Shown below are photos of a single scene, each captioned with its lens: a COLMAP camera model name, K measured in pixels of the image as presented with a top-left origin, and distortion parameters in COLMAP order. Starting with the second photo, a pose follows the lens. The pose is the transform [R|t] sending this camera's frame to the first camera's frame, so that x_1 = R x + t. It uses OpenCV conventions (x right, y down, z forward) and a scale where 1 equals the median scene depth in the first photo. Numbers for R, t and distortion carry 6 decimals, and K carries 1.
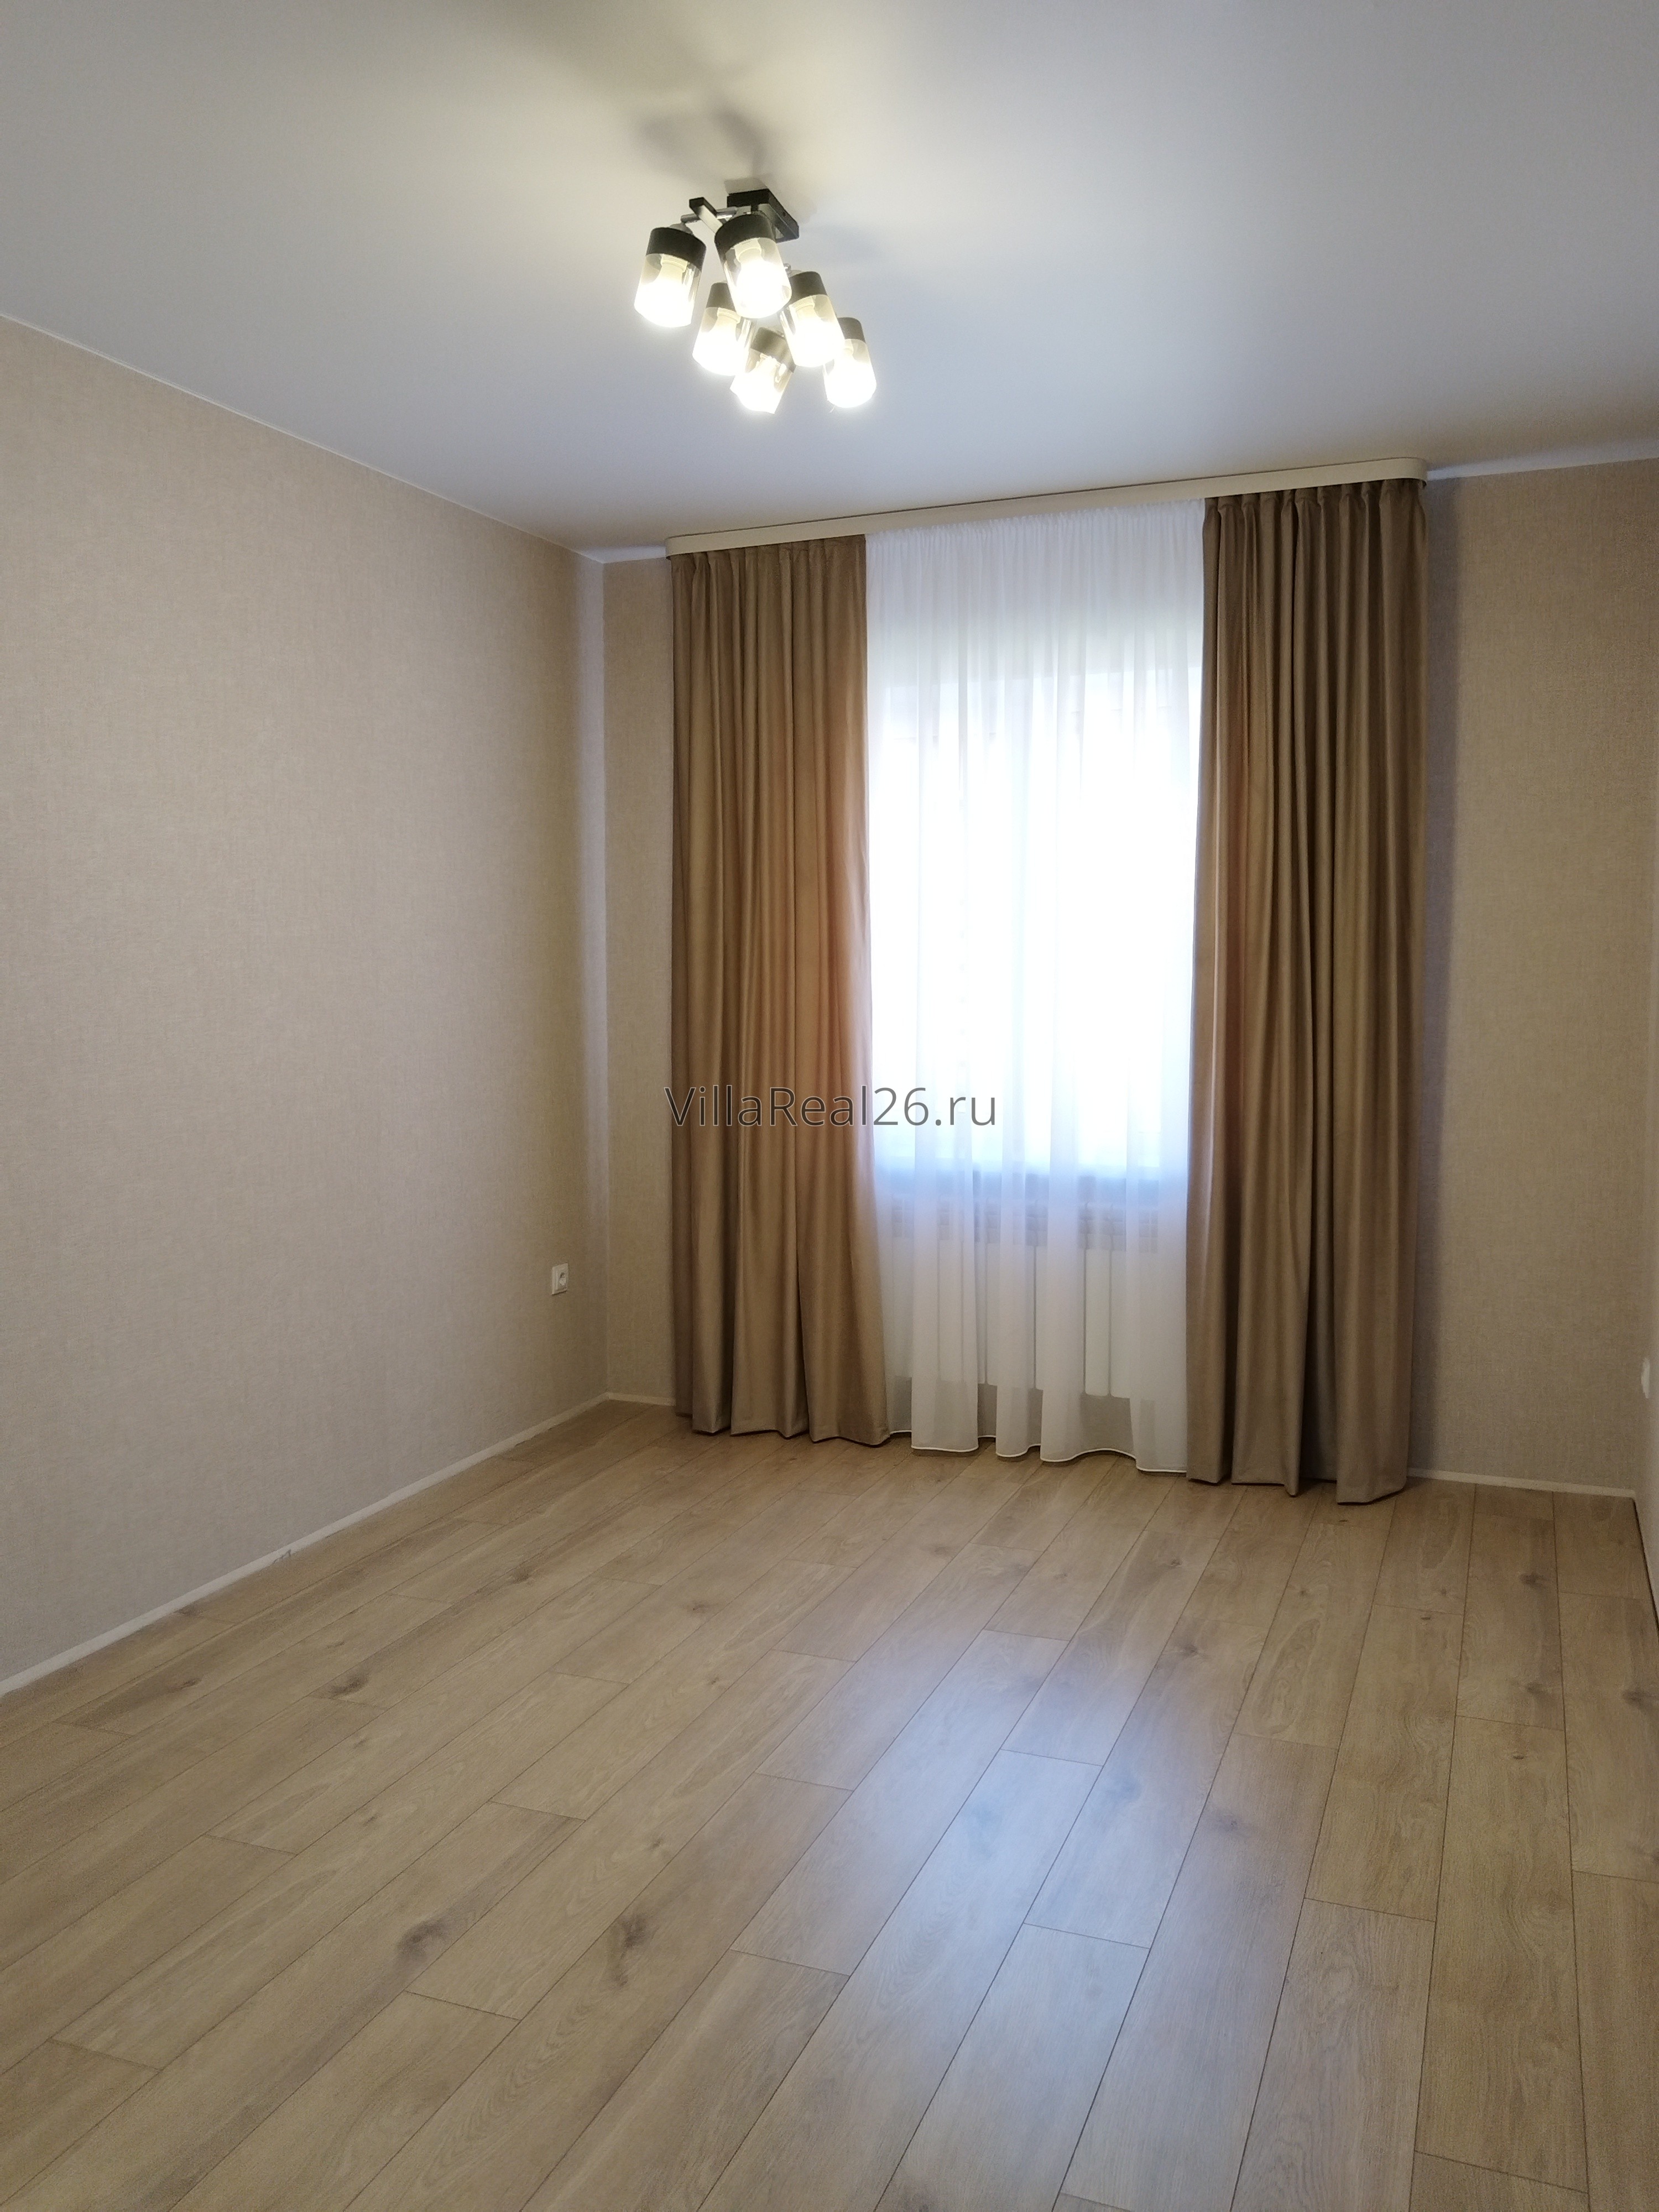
lens RADIAL K [[1723.6, 0, 855.7], [0, 1723.6, 1112.0], [0, 0, 1]] dist [-0.009140, 0.006183]
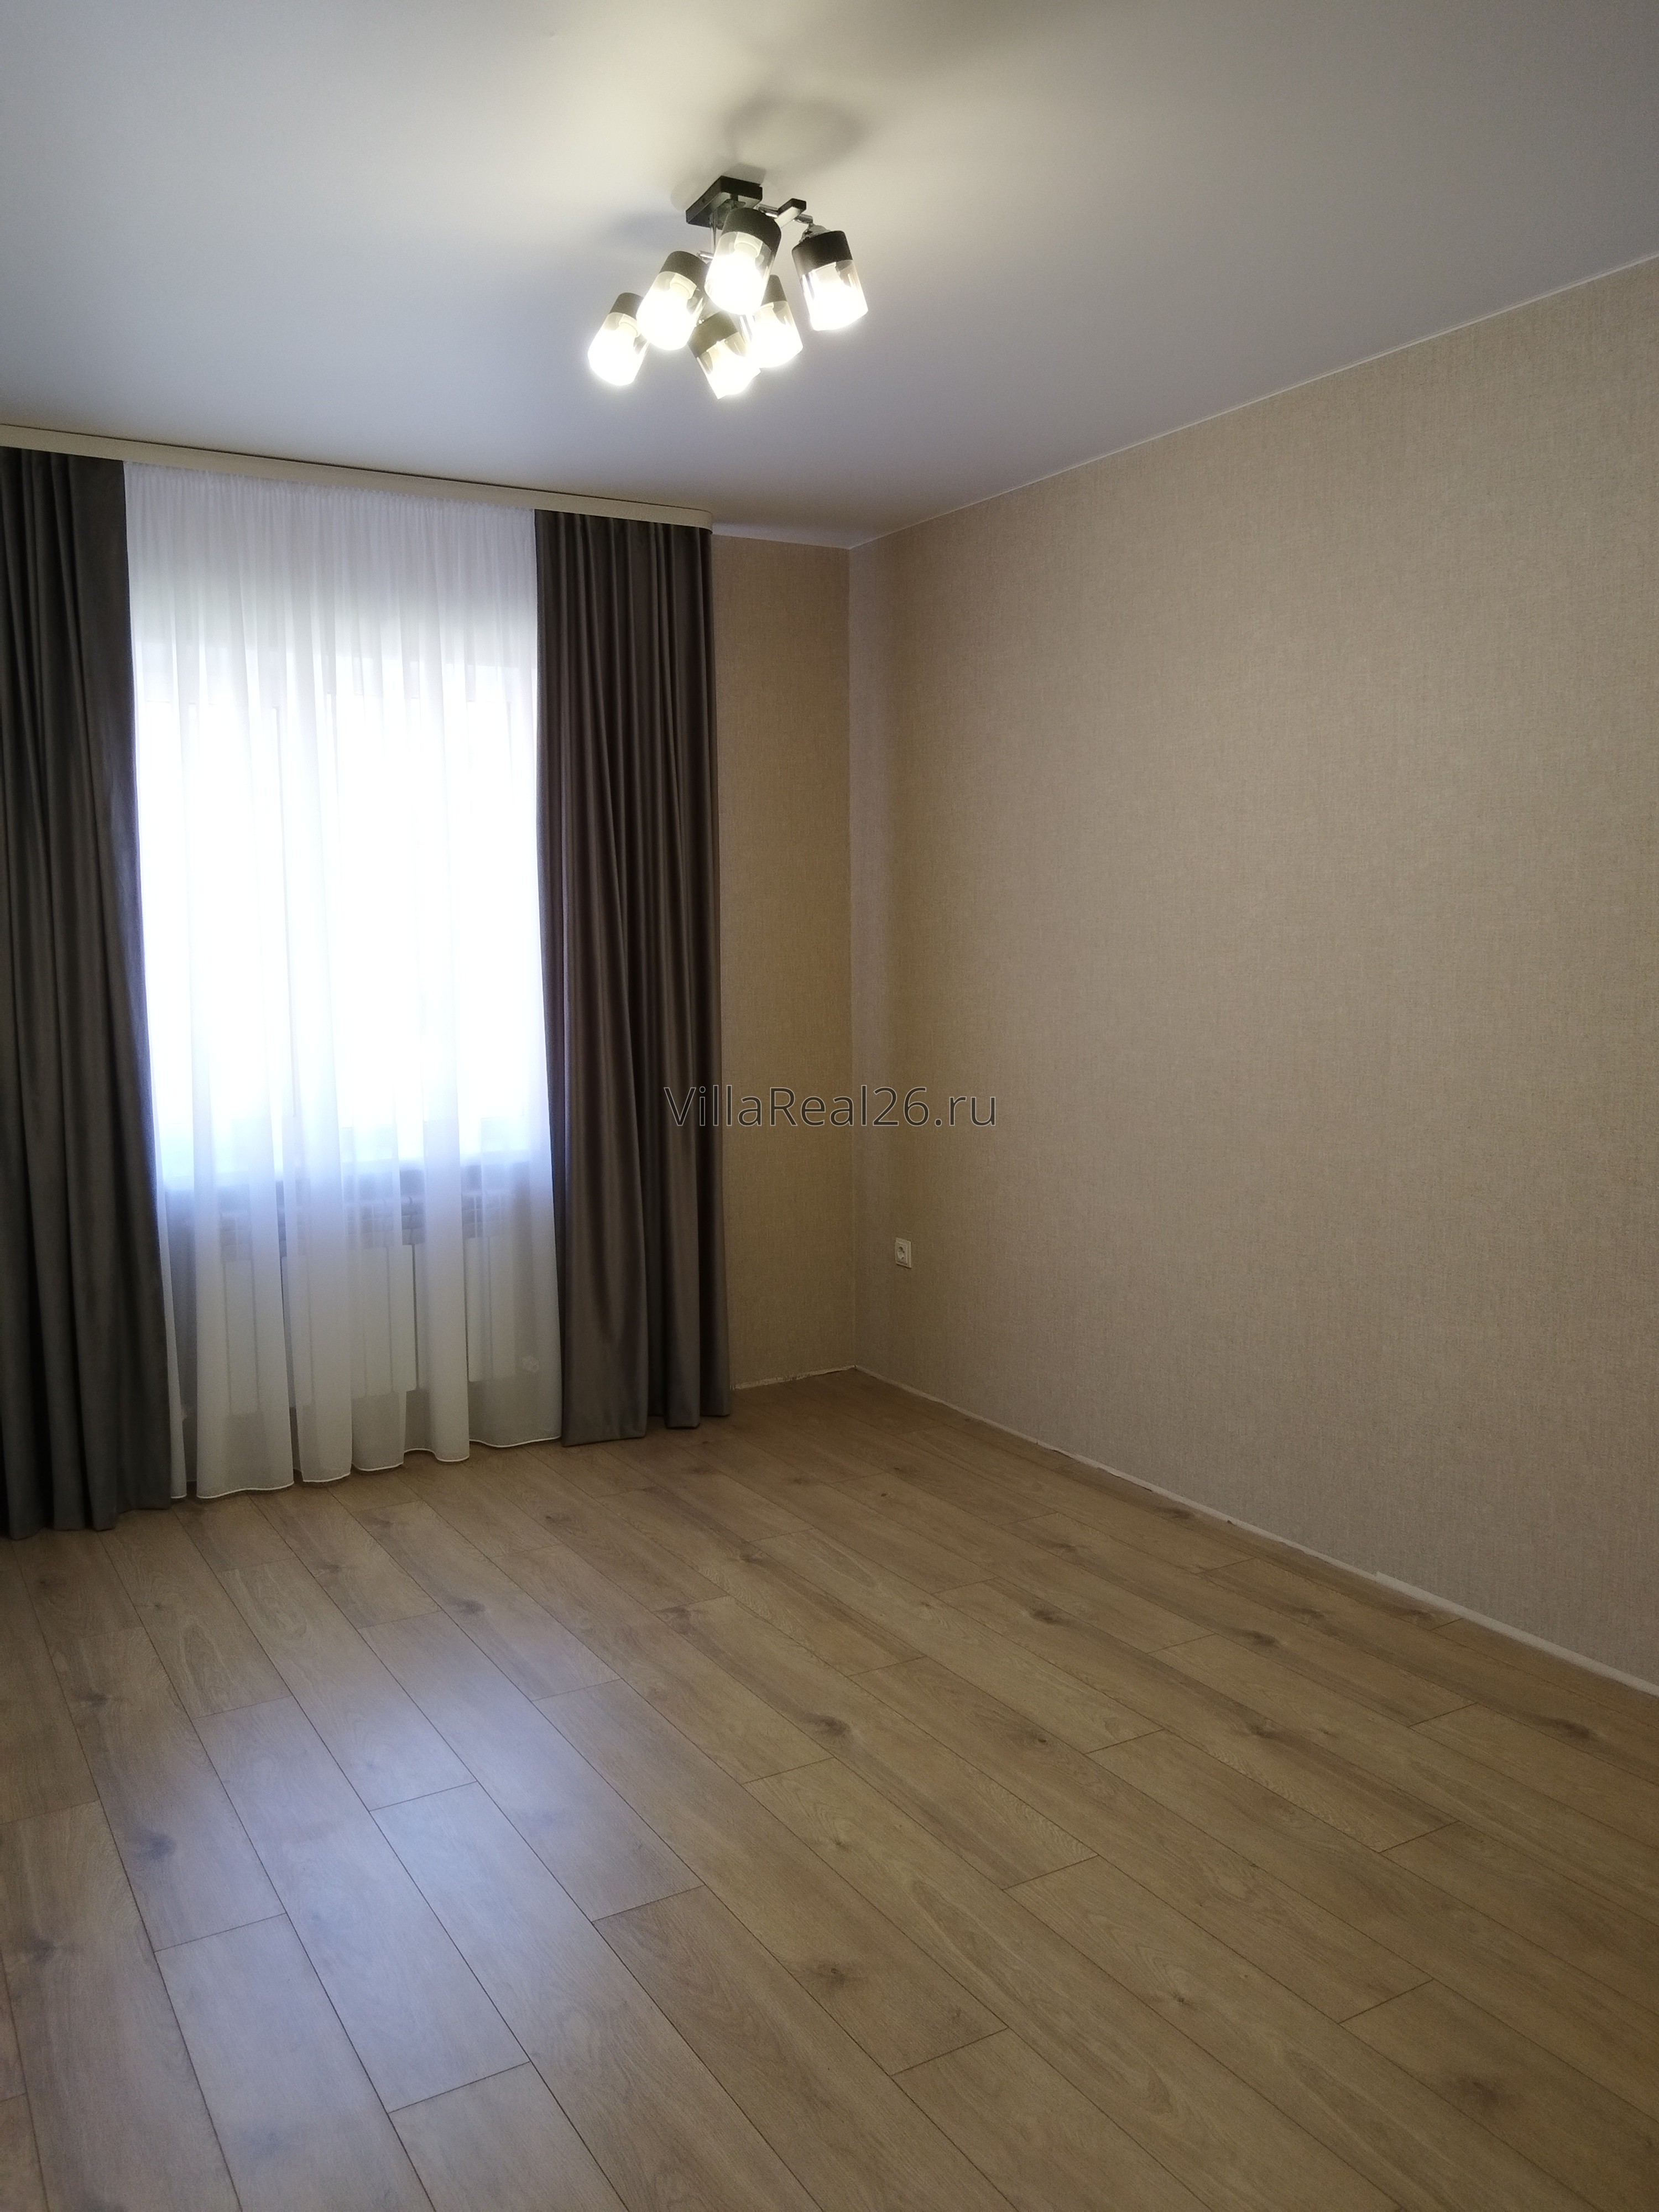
lens RADIAL K [[1723.6, 0, 855.7], [0, 1723.6, 1112.0], [0, 0, 1]] dist [-0.009140, 0.006183]
pose [[0.605409, -0.084361, 0.791431, -0.520710], [0.086093, 0.995474, 0.040253, -0.014461], [-0.791244, 0.043767, 0.609932, 0.210894]]
